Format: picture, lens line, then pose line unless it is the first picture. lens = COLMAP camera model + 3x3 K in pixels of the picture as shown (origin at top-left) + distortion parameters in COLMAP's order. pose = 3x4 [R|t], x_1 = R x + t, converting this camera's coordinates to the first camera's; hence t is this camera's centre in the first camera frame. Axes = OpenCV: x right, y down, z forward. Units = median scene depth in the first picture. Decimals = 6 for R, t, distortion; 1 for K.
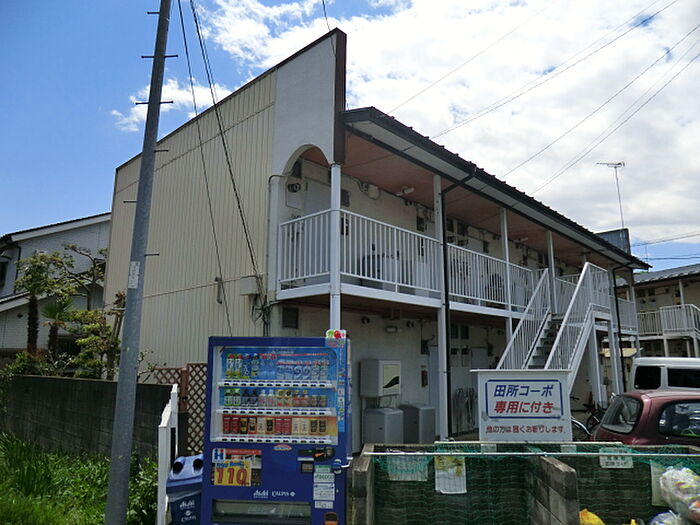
lens RADIAL K [[507.9, 0, 351.8], [0, 507.9, 265.8], [0, 0, 1]] dist [-0.083296, 0.069375]
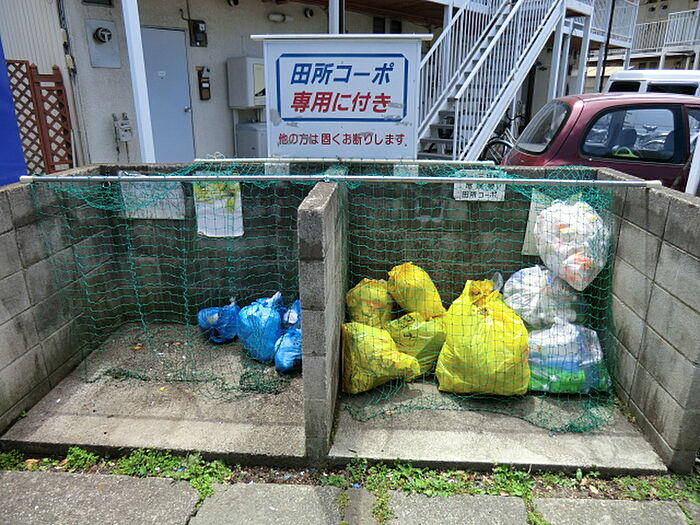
lens RADIAL K [[507.9, 0, 350.8], [0, 507.9, 262.1], [0, 0, 1]] dist [-0.083296, 0.069375]
pose [[0.999898, -0.007226, 0.012351, 0.347677], [0.000177, 0.869294, 0.494295, 0.153247], [-0.014309, -0.494243, 0.869206, 0.393149]]
